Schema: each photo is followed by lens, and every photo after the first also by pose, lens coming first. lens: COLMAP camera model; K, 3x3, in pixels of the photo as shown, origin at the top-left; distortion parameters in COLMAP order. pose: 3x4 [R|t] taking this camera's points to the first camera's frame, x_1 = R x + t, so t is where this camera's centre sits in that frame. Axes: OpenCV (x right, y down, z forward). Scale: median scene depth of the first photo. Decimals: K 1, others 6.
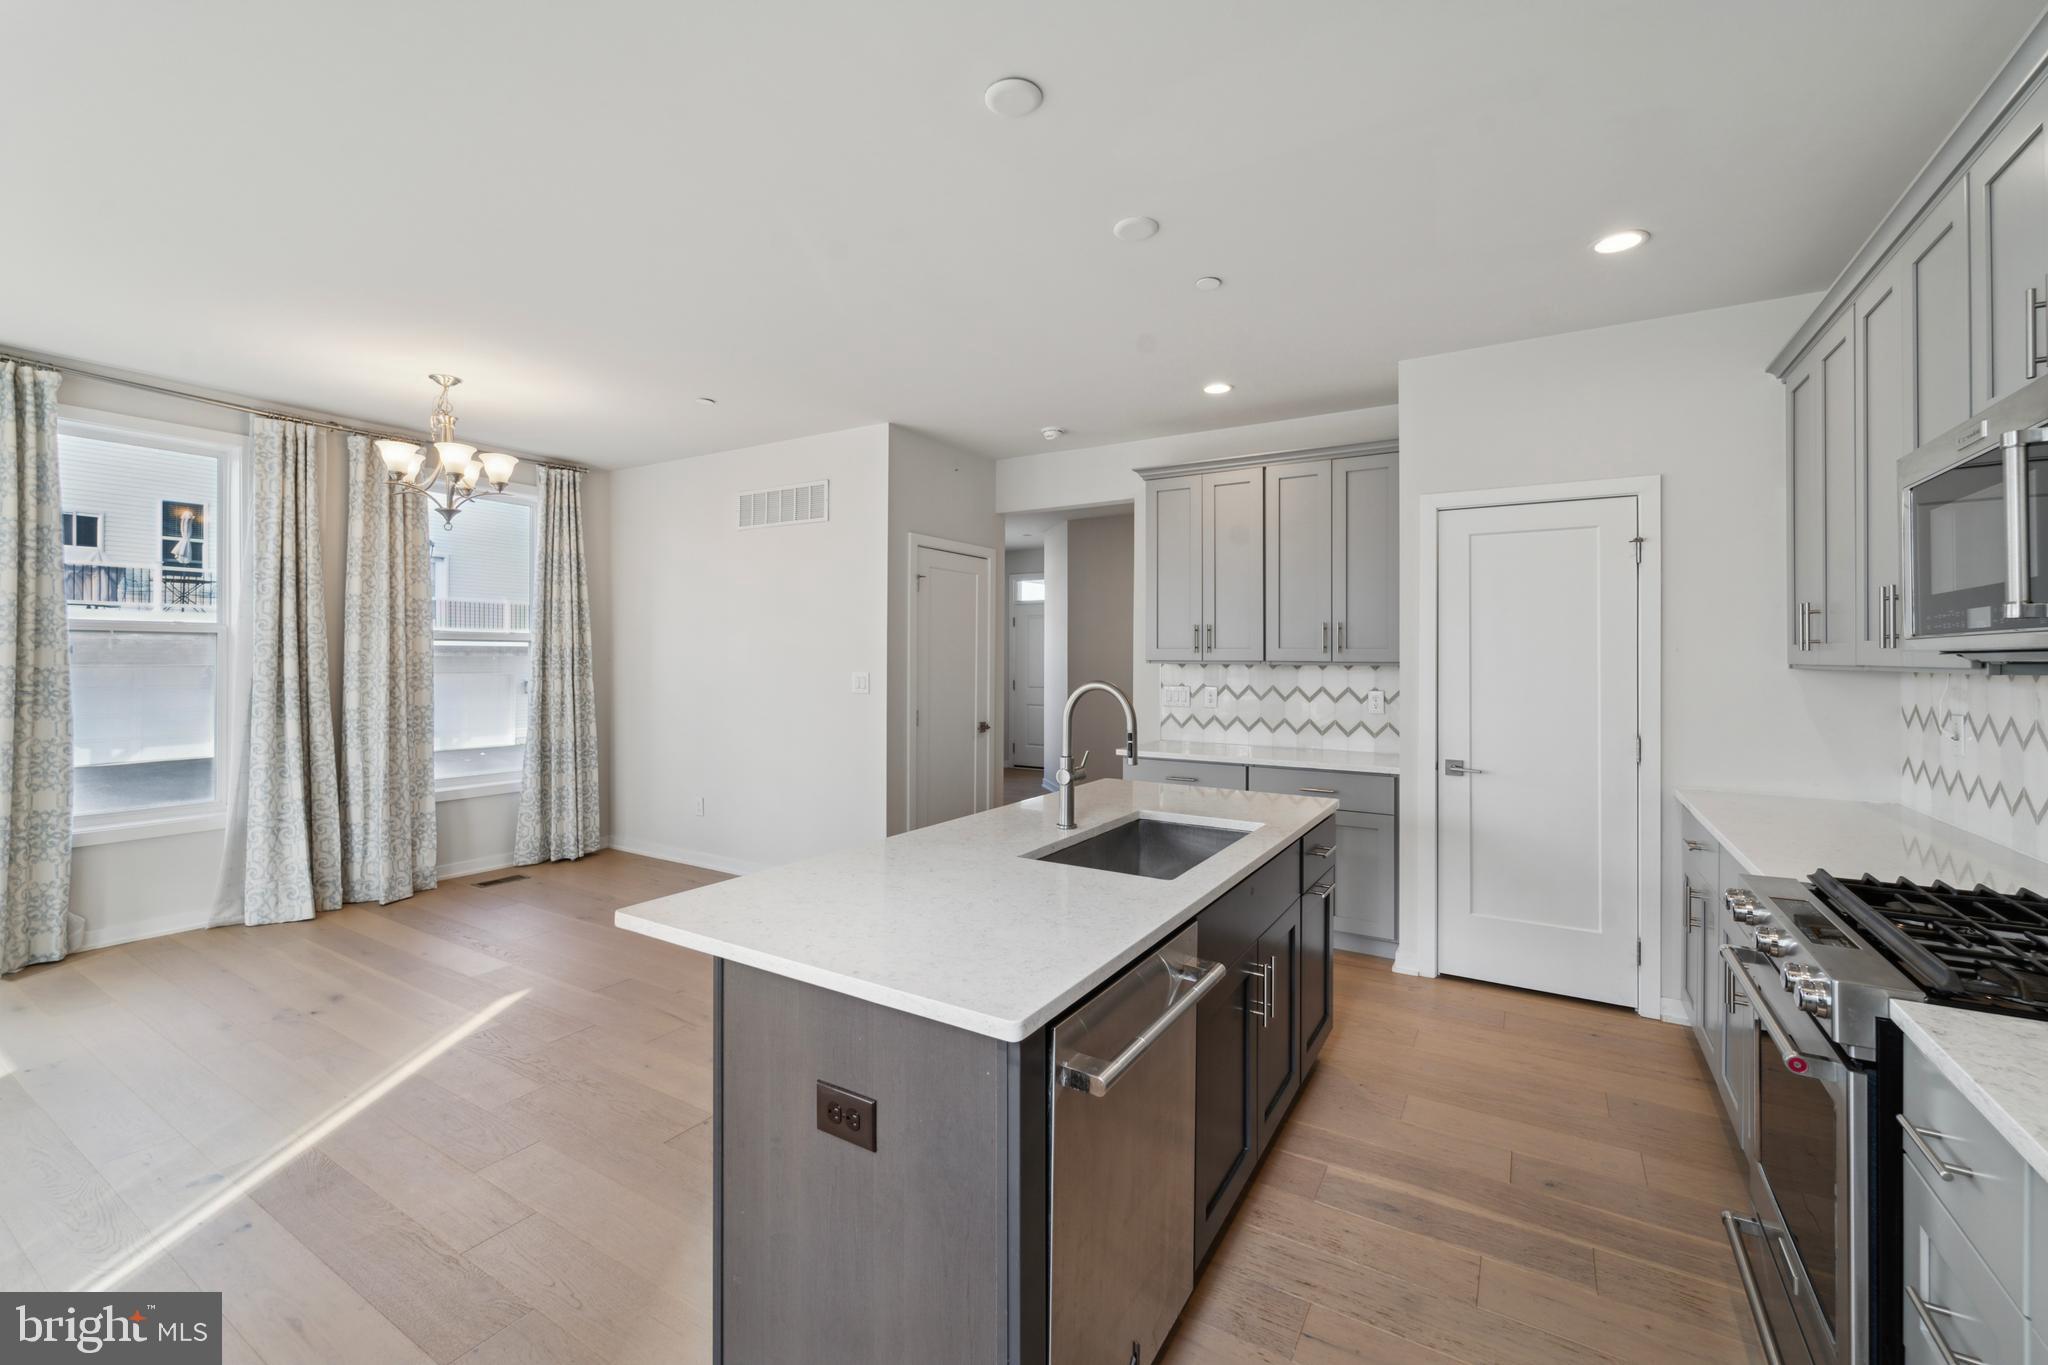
lens RADIAL K [[838.1, 0, 1024.7], [0, 838.1, 654.5], [0, 0, 1]] dist [0.005686, -0.003617]
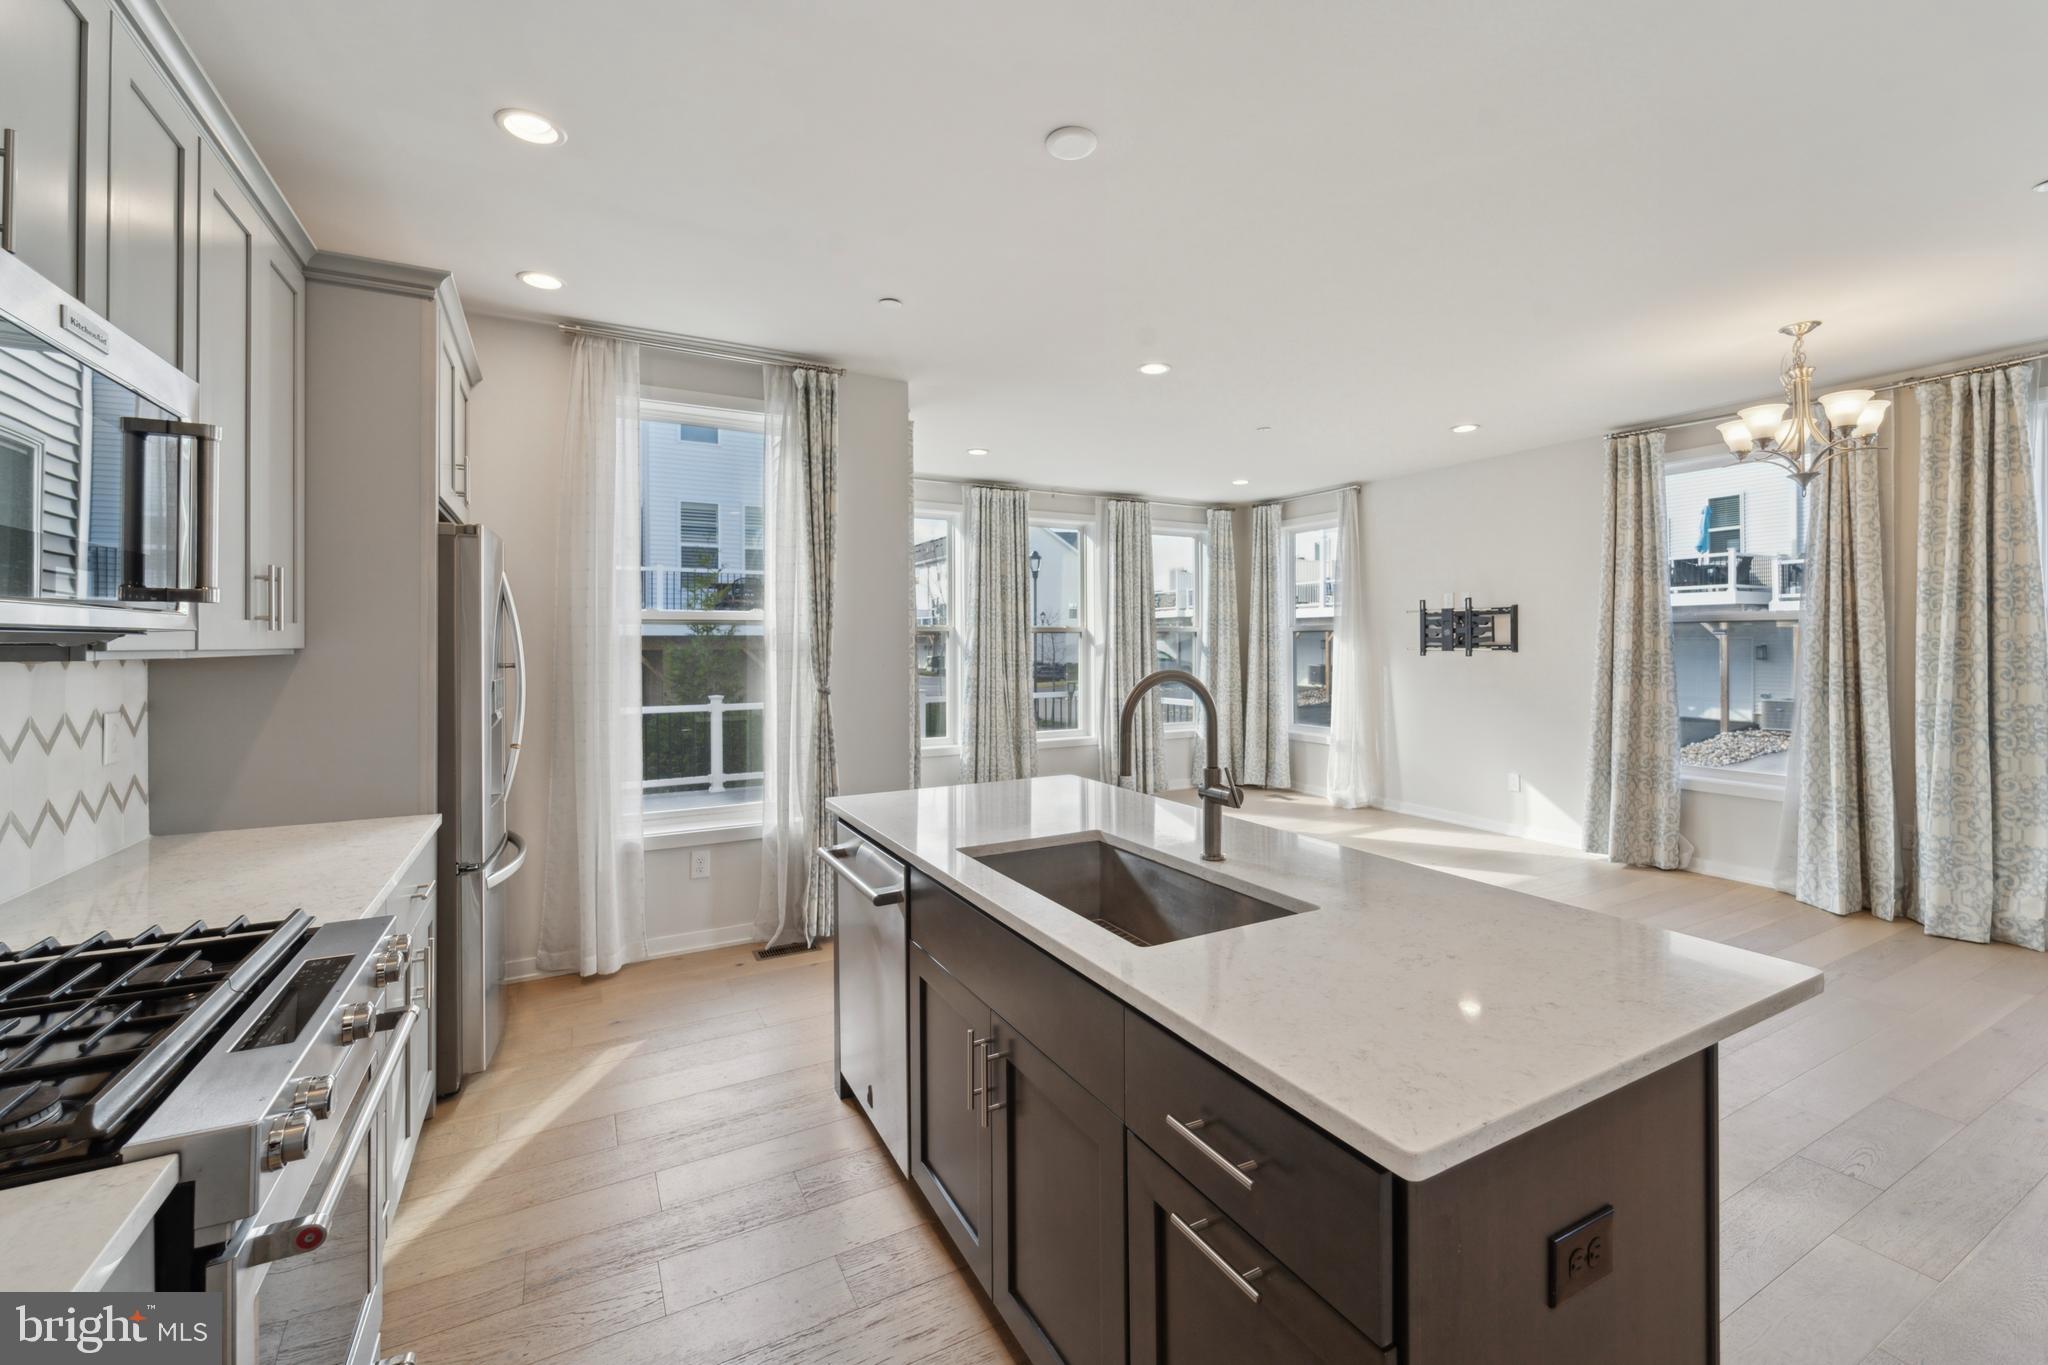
lens RADIAL K [[838.1, 0, 1002.9], [0, 838.1, 646.1], [0, 0, 1]] dist [0.005686, -0.003617]
pose [[-0.526774, 0.000631, -0.850005, 0.457176], [0.005218, 0.999983, -0.002491, 0.005255], [0.849989, -0.005748, -0.526769, 0.680068]]
